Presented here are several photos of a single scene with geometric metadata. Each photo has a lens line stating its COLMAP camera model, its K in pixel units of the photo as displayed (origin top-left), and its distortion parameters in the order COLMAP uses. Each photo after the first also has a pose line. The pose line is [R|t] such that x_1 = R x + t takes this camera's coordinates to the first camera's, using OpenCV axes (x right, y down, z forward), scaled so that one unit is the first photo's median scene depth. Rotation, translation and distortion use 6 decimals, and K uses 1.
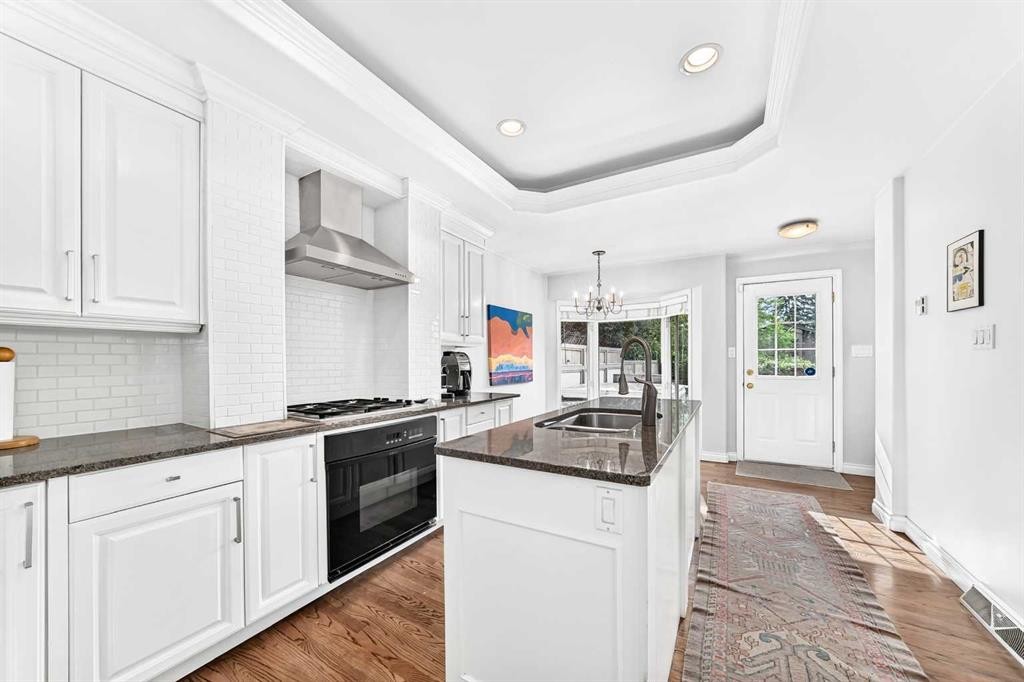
lens RADIAL K [[361.2, 0, 508.3], [0, 361.2, 369.2], [0, 0, 1]] dist [-0.000763, -0.000007]
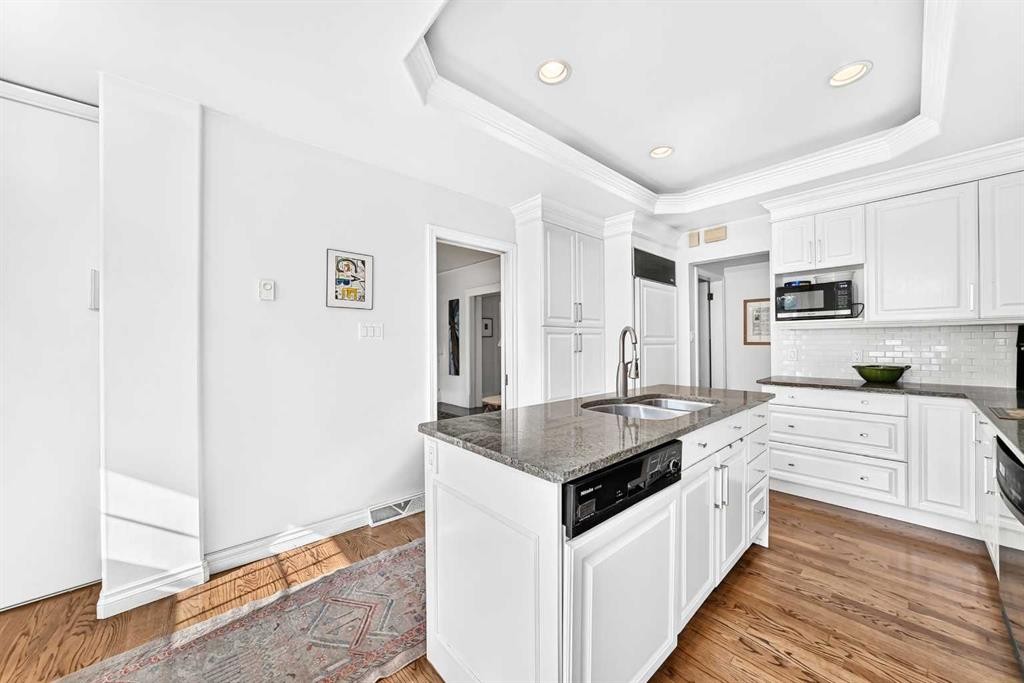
lens RADIAL K [[374.7, 0, 512.0], [0, 374.7, 341.5], [0, 0, 1]] dist [-0.000085, -0.000005]
pose [[-0.961229, 0.010513, 0.275551, 0.234335], [0.015360, 0.999763, 0.015440, -0.040218], [-0.275323, 0.019074, -0.961162, 1.435603]]
